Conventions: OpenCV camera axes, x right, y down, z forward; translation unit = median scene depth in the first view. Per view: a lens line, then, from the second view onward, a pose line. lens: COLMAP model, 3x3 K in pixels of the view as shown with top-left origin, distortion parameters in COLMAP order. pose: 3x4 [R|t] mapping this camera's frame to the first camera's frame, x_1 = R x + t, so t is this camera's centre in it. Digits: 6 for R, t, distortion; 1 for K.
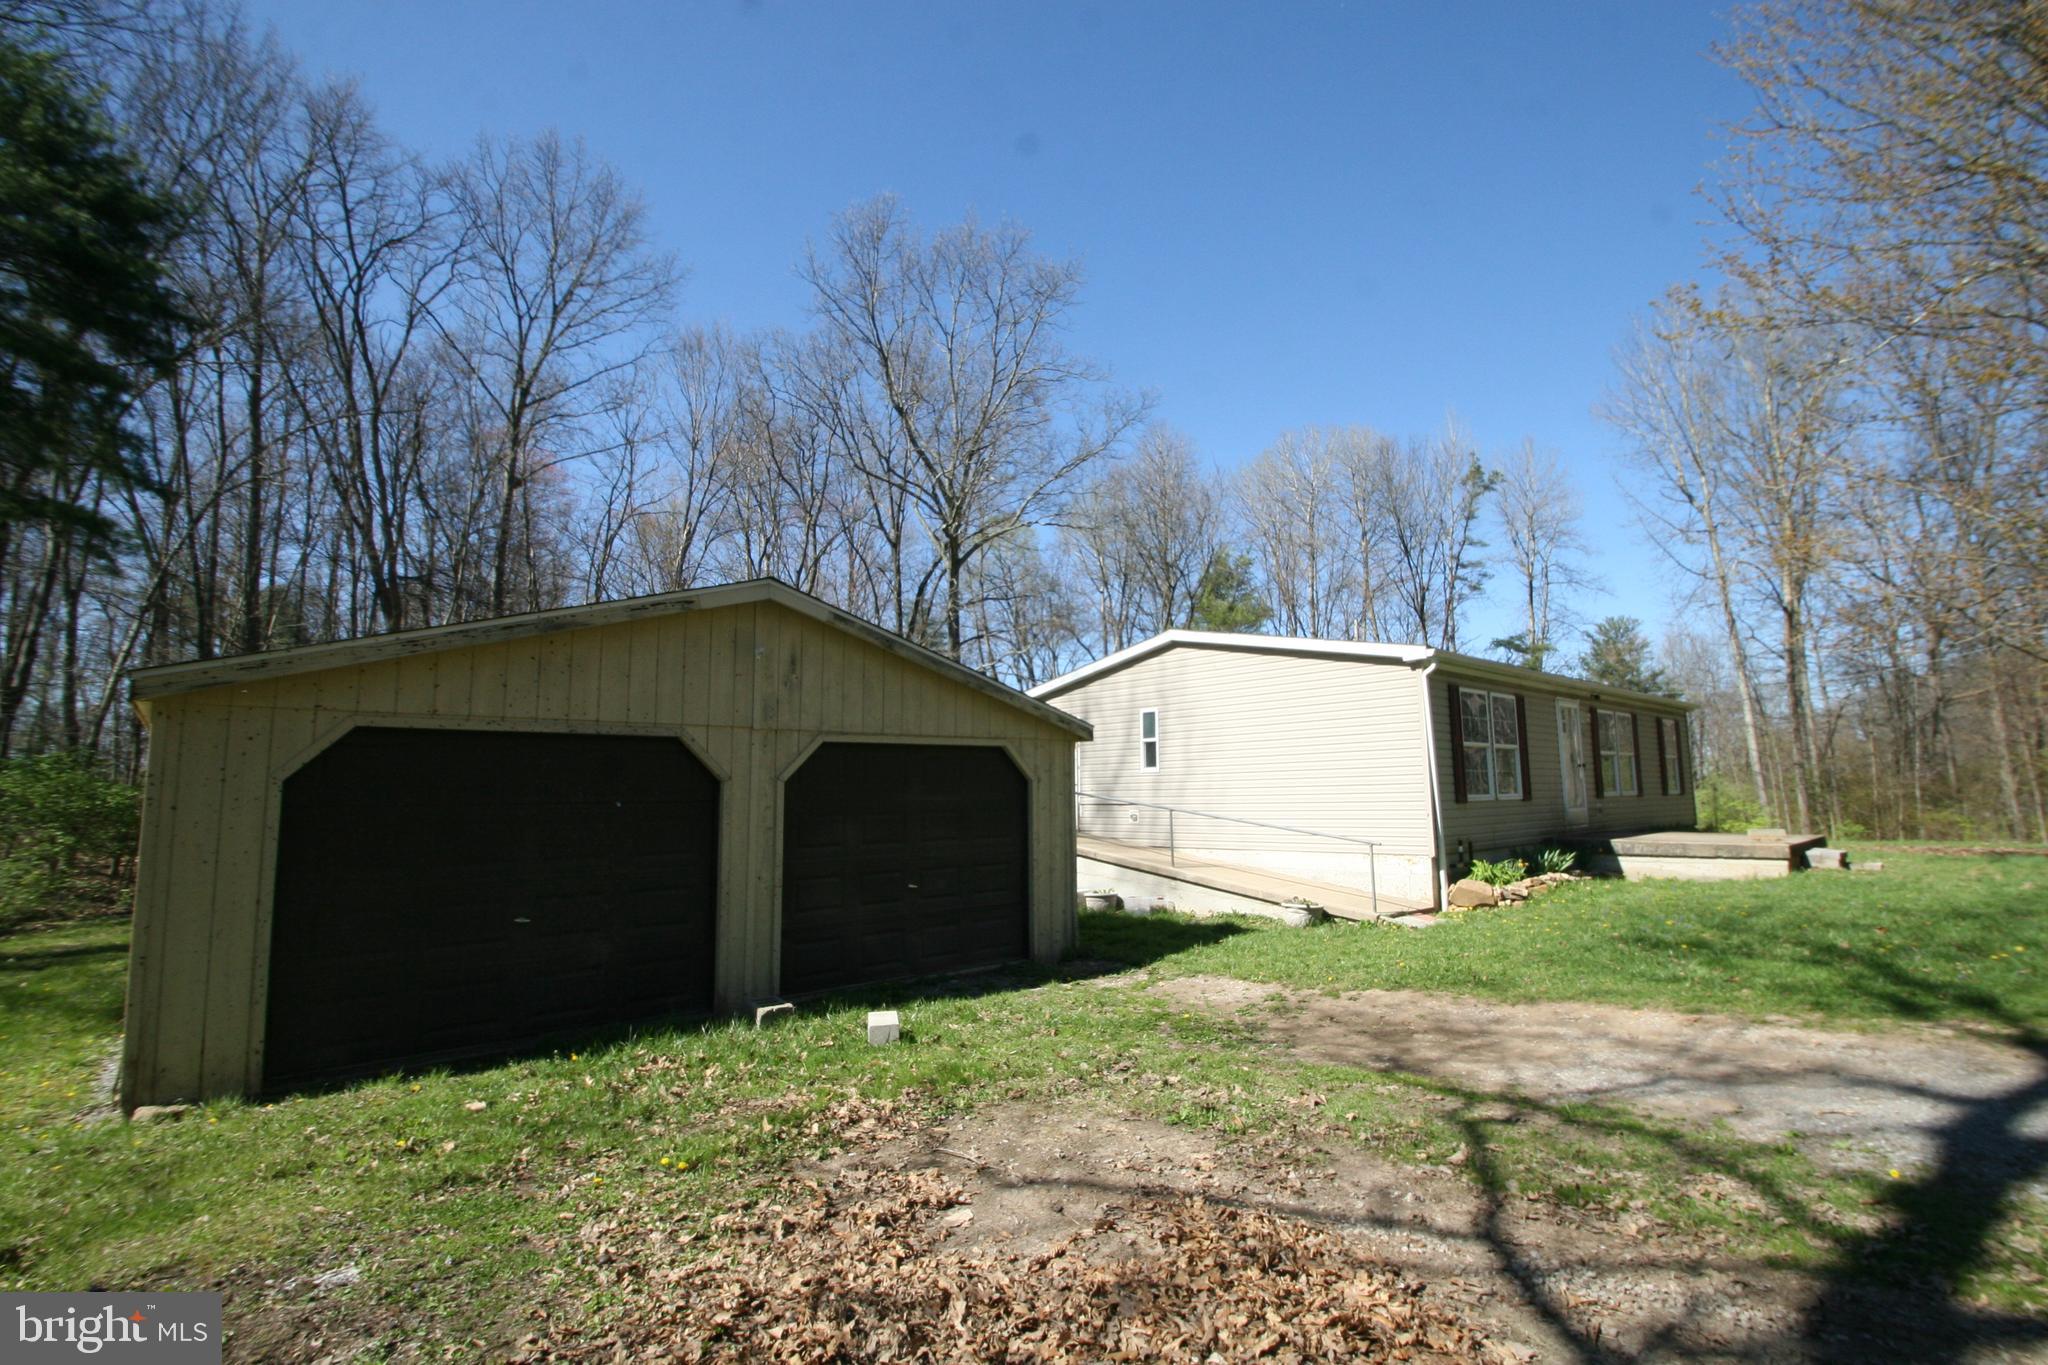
lens RADIAL K [[938.5, 0, 1021.5], [0, 938.5, 680.2], [0, 0, 1]] dist [0.002617, -0.007414]
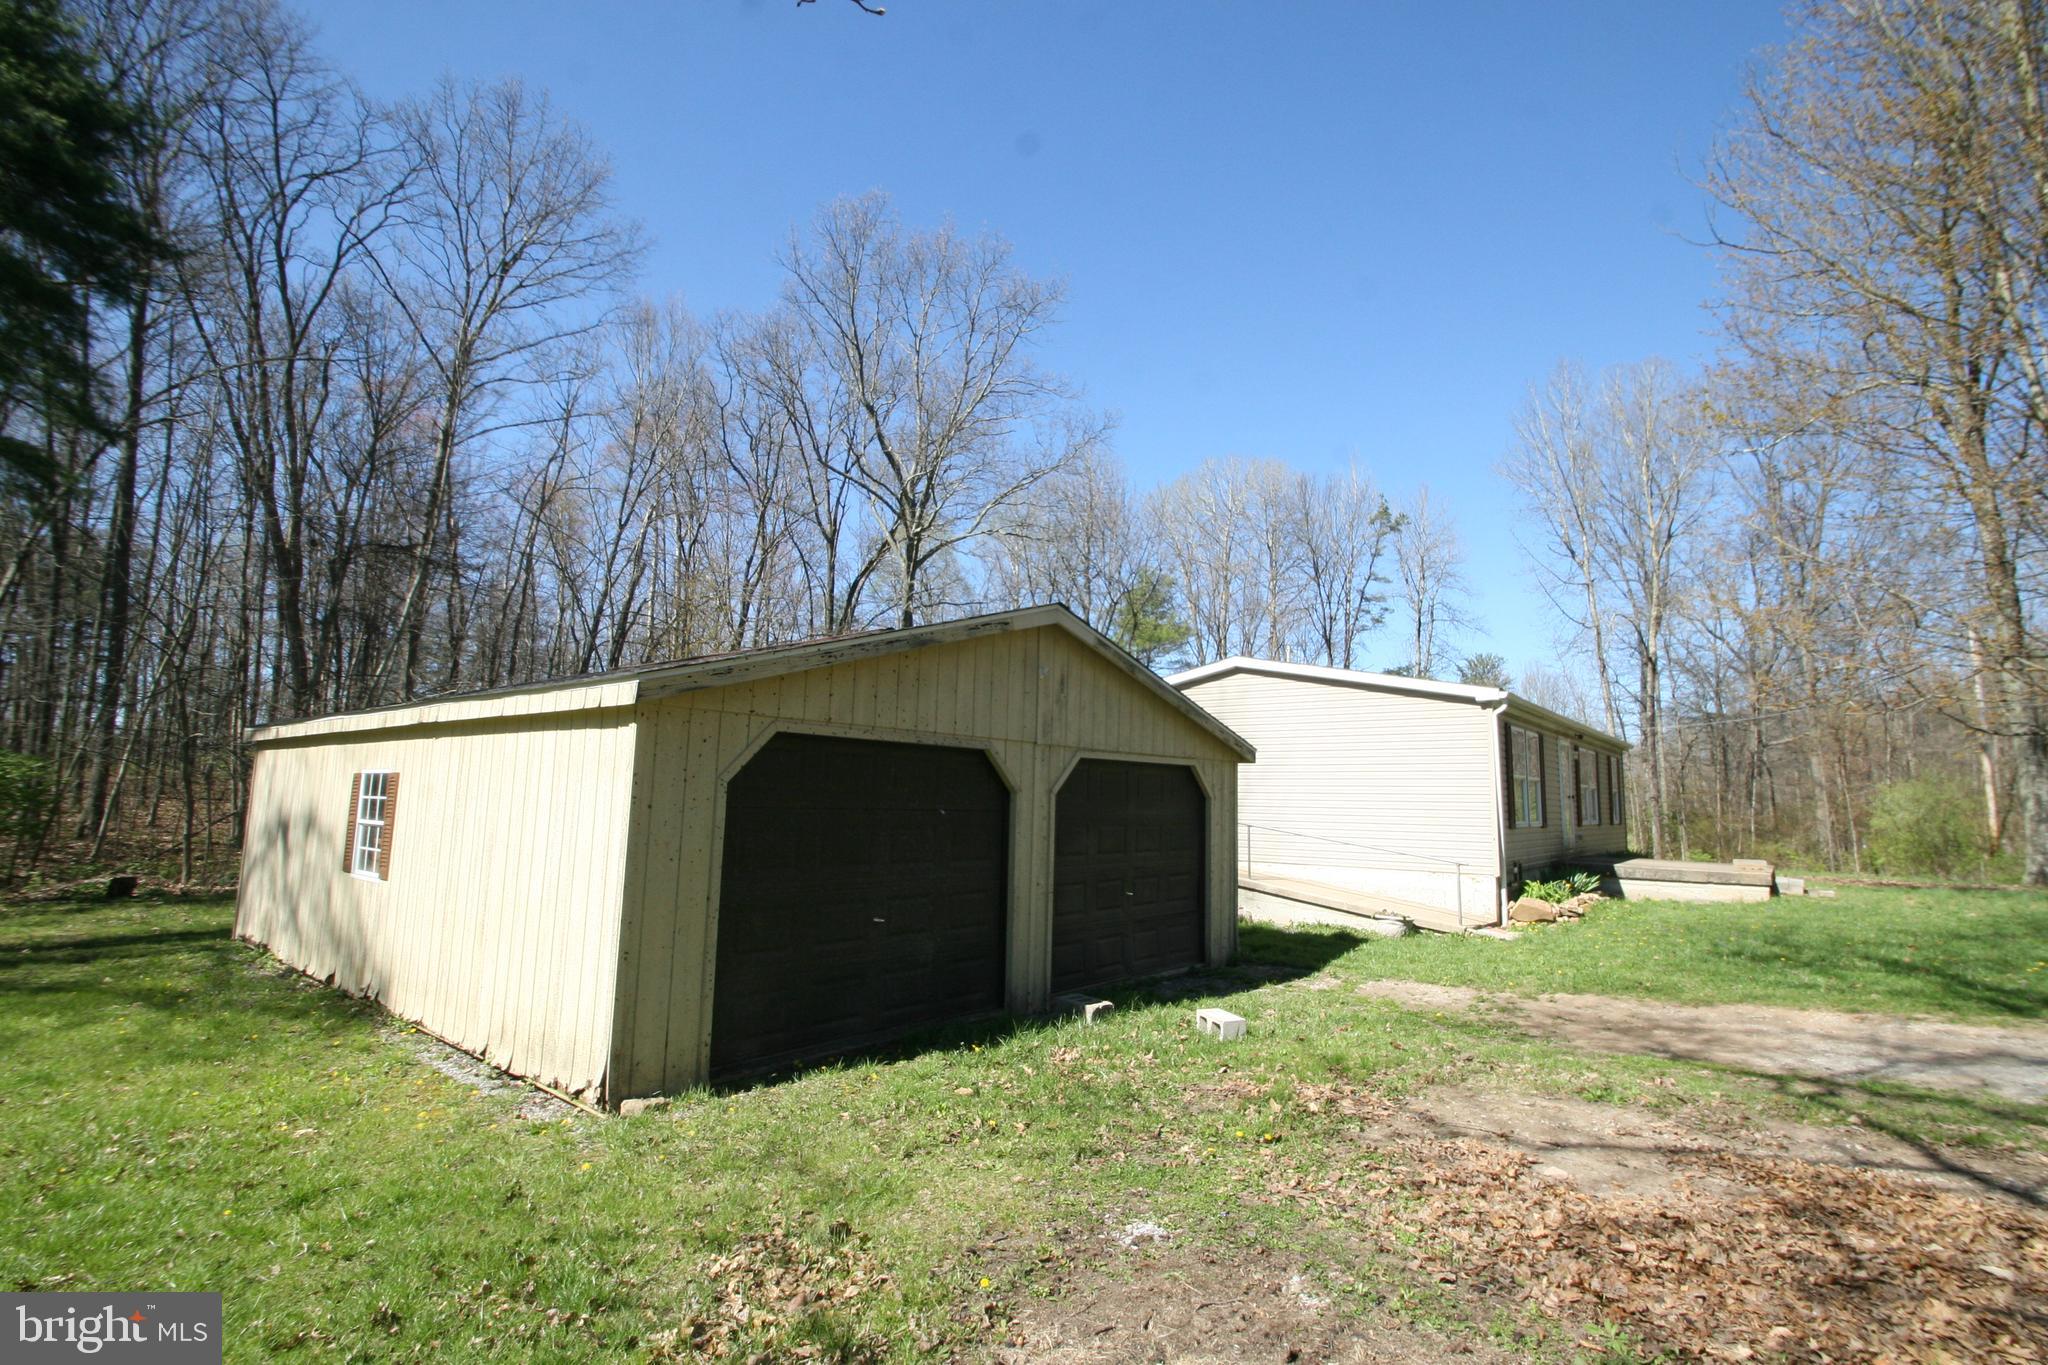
lens RADIAL K [[938.5, 0, 1041.9], [0, 938.5, 680.4], [0, 0, 1]] dist [0.002617, -0.007414]
pose [[0.988340, 0.055285, 0.141872, -0.264214], [-0.054706, 0.998471, -0.007979, -0.007172], [-0.142096, 0.000125, 0.989853, -0.034515]]
